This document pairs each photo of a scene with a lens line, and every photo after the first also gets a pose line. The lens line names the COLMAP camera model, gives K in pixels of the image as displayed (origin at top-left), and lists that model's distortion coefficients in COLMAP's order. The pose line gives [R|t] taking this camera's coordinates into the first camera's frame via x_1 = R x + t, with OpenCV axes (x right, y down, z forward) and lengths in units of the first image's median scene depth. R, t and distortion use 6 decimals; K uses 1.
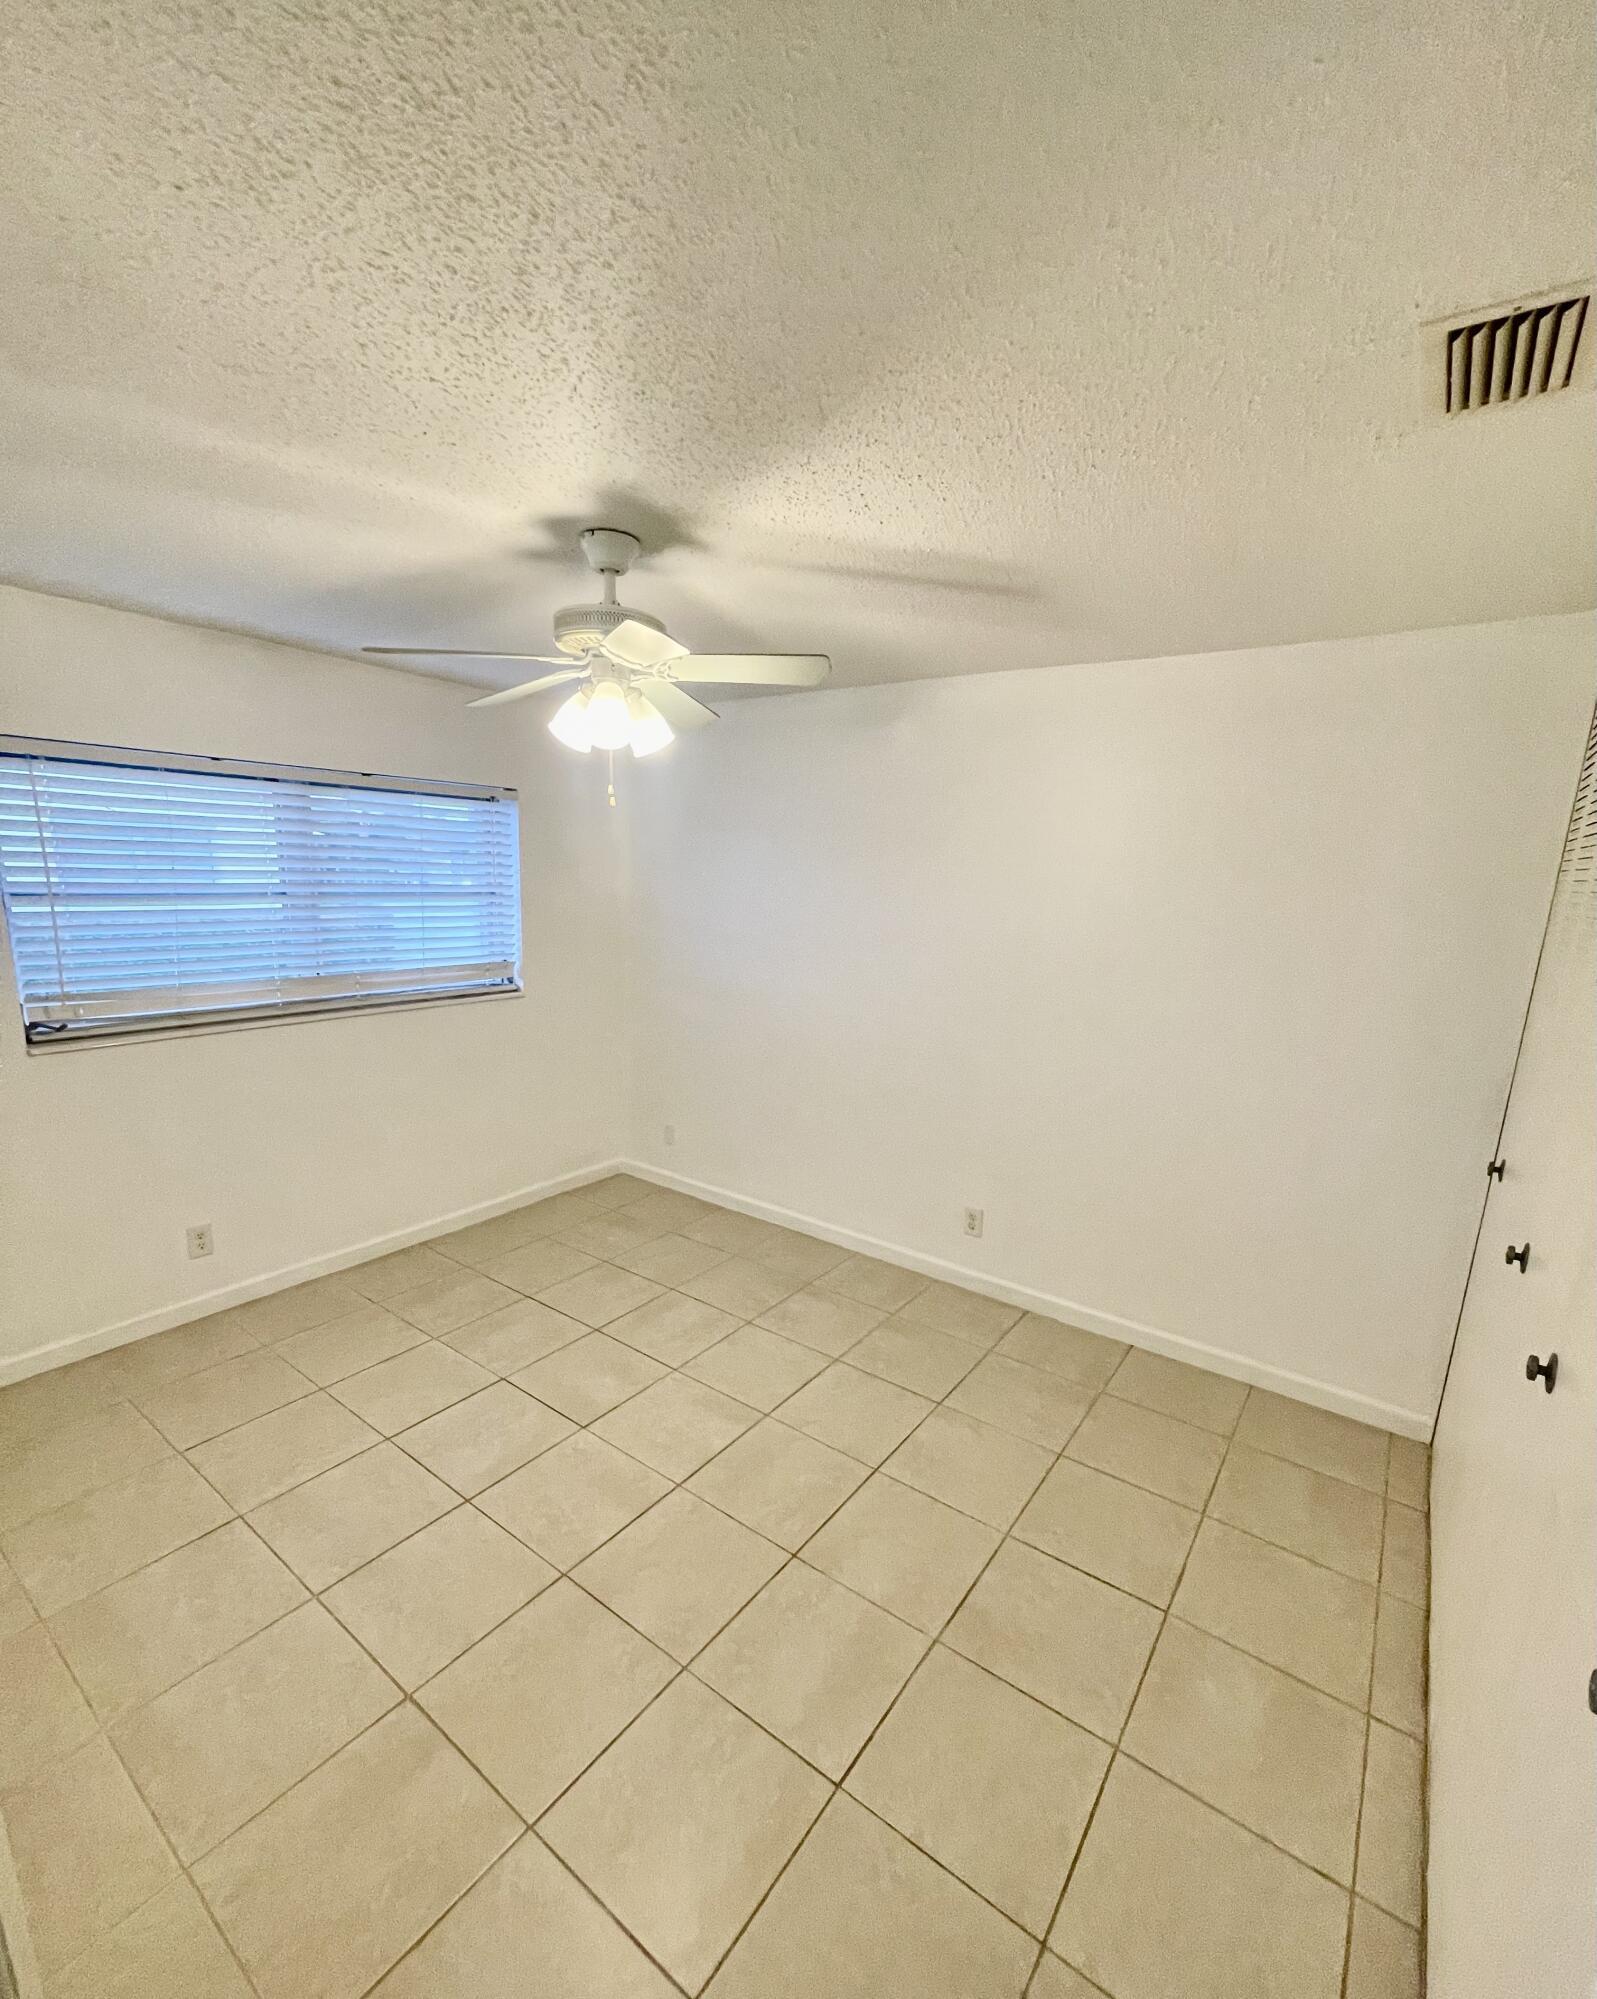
lens RADIAL K [[875.3, 0, 809.4], [0, 875.3, 917.5], [0, 0, 1]] dist [-0.006658, -0.000349]
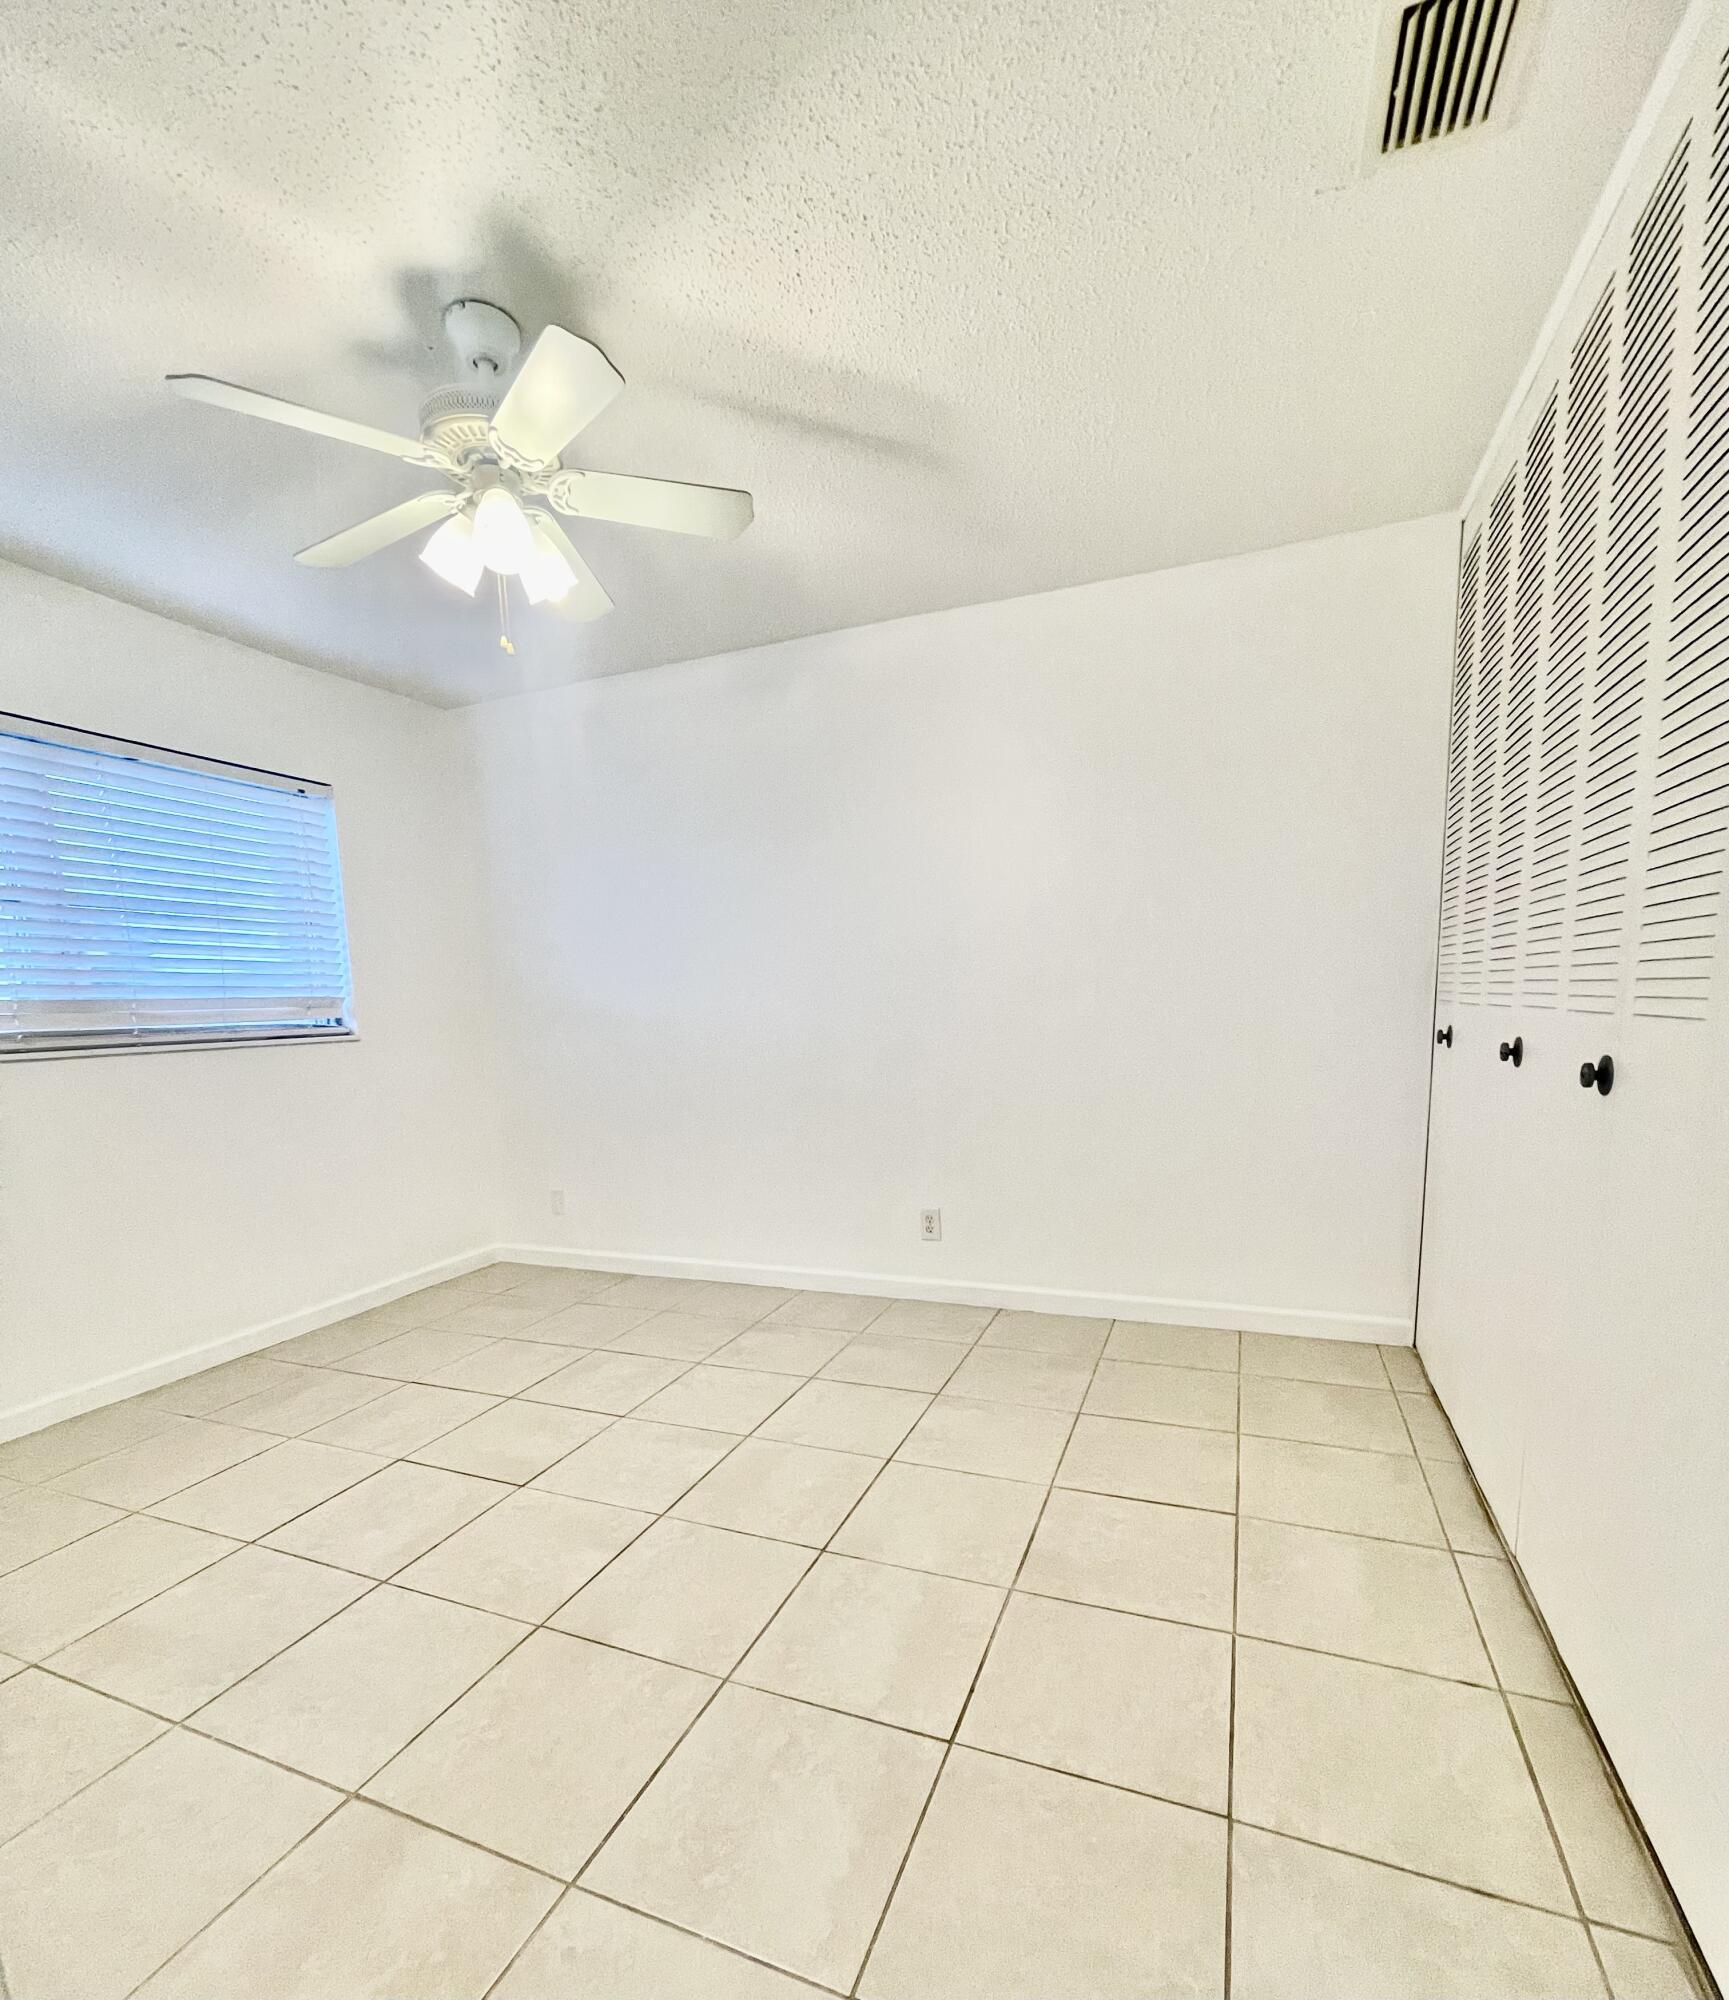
lens RADIAL K [[946.2, 0, 864.5], [0, 946.2, 1000.0], [0, 0, 1]] dist [0.000488, -0.000866]
pose [[0.968097, -0.094087, 0.232243, -0.105273], [0.108104, 0.992963, -0.048354, 0.203158], [-0.226059, 0.071917, 0.971455, 0.069485]]
